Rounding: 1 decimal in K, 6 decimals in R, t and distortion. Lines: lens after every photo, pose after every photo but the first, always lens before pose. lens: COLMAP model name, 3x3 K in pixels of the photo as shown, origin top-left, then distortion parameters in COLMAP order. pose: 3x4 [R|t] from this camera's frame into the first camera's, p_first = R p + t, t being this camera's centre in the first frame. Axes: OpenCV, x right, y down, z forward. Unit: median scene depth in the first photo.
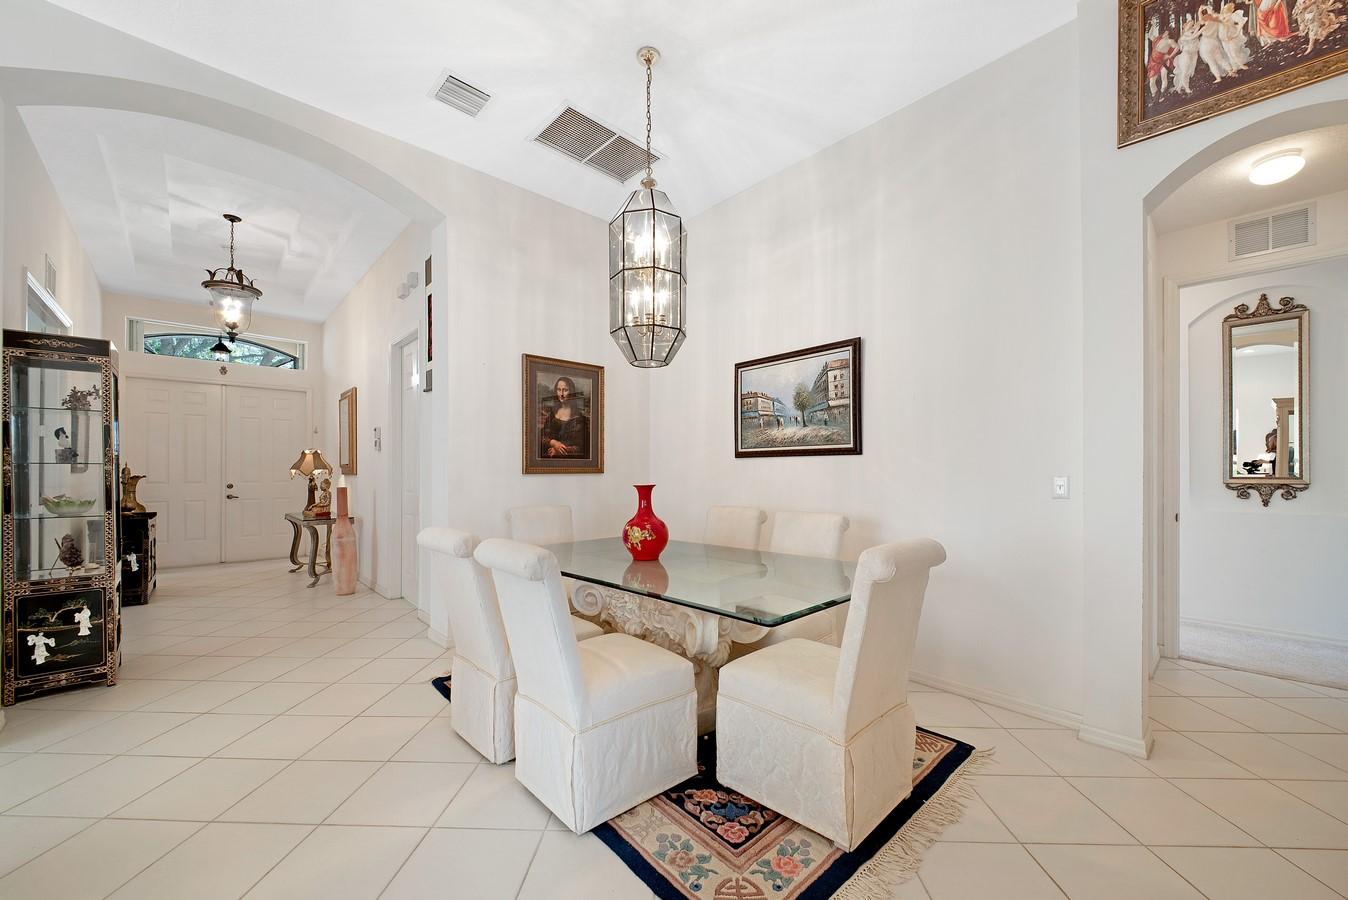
lens RADIAL K [[516.9, 0, 696.8], [0, 516.9, 465.8], [0, 0, 1]] dist [0.006934, -0.000296]
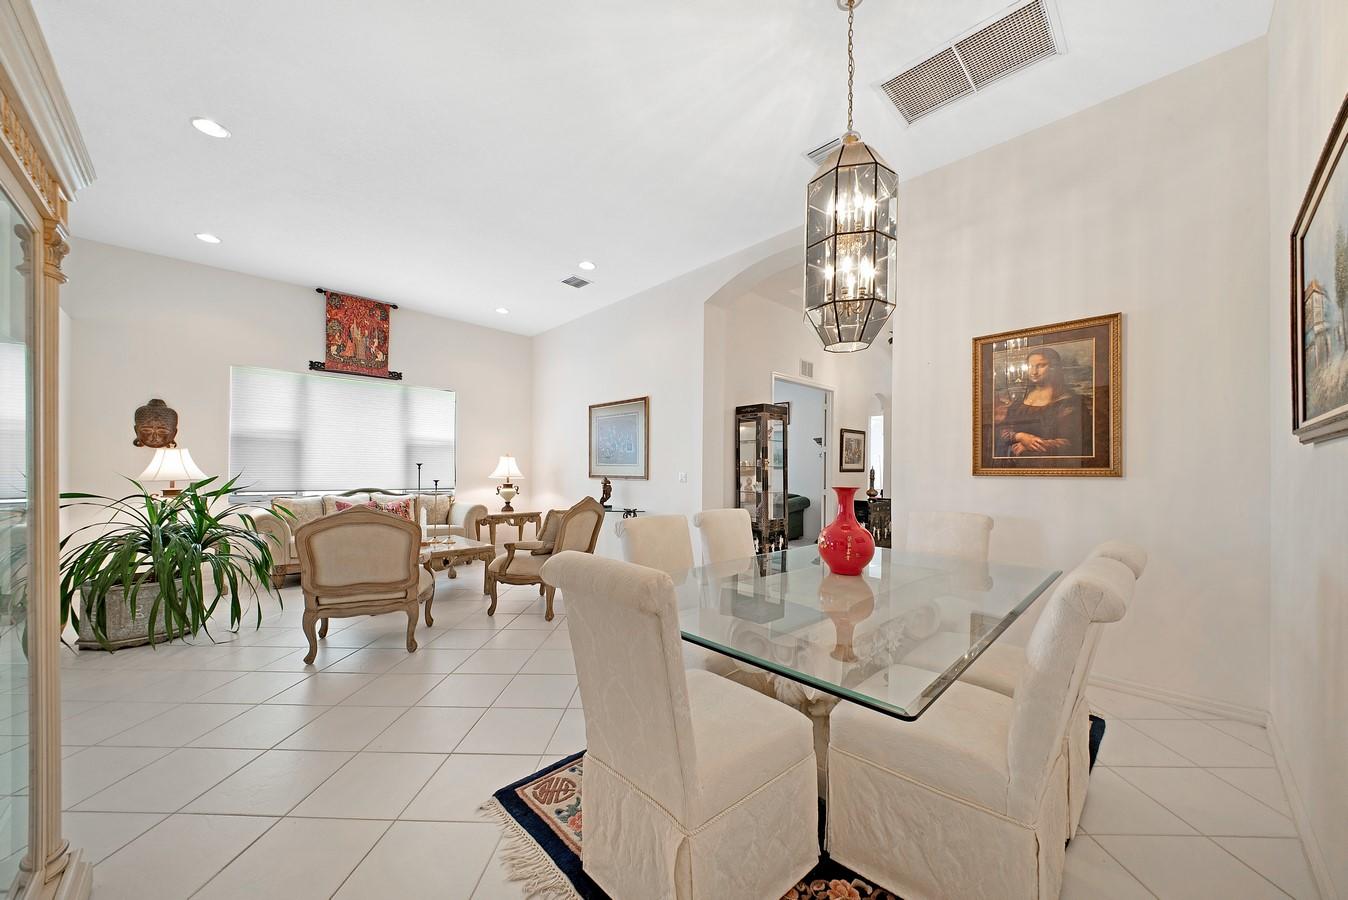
lens RADIAL K [[480.7, 0, 677.7], [0, 480.7, 477.7], [0, 0, 1]] dist [0.044156, -0.027980]
pose [[-0.005668, 0.009856, -0.999935, 0.575844], [0.002822, 0.999948, 0.009840, 0.011718], [0.999980, -0.002766, -0.005695, 0.576665]]
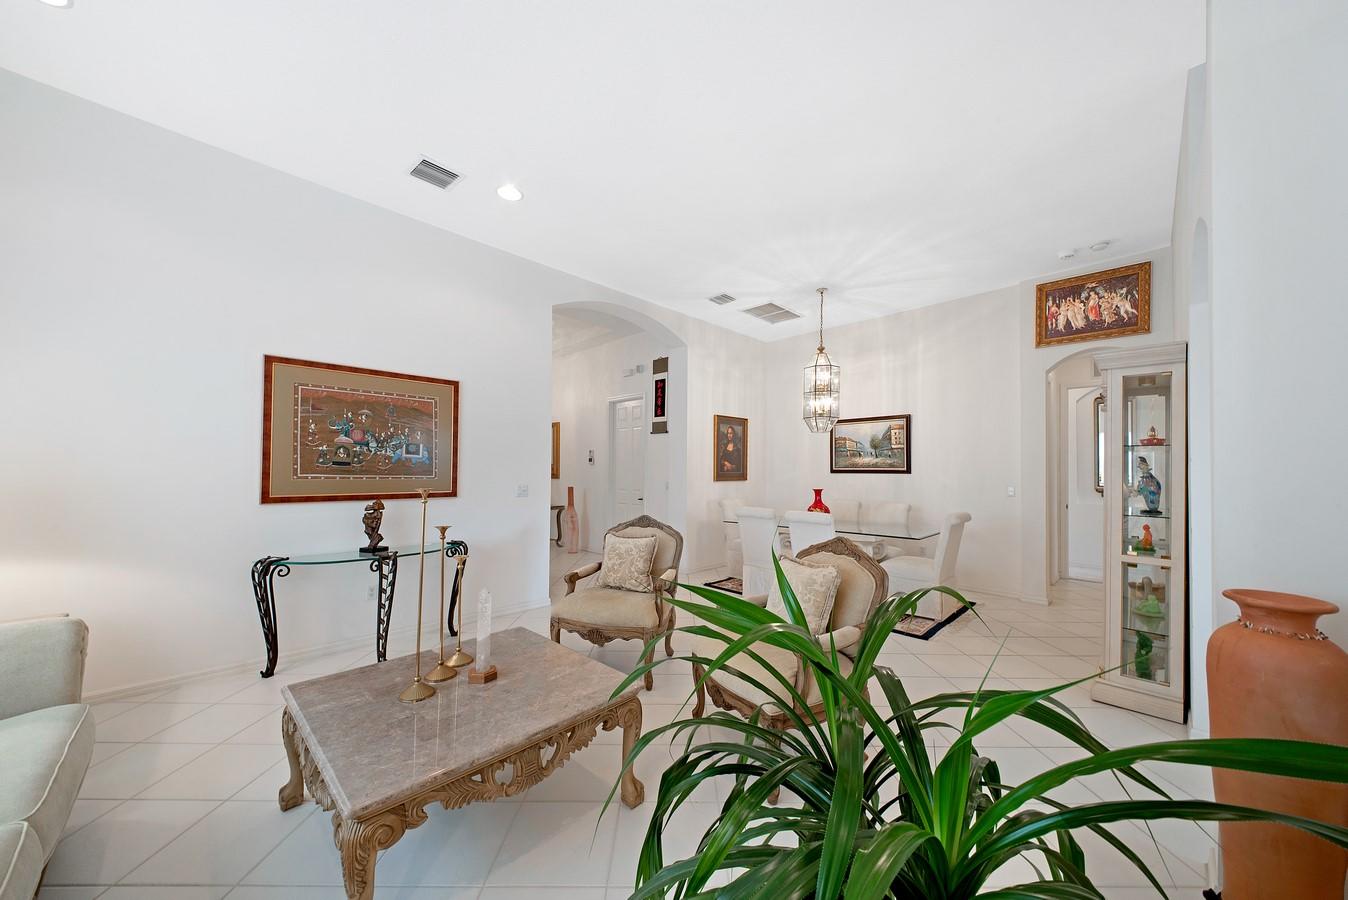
lens RADIAL K [[474.3, 0, 678.3], [0, 474.3, 460.3], [0, 0, 1]] dist [0.001406, -0.000192]
pose [[0.999840, 0.005167, 0.017105, -0.566873], [-0.005024, 0.999952, -0.008377, -0.050122], [-0.017148, 0.008290, 0.999819, -0.750187]]
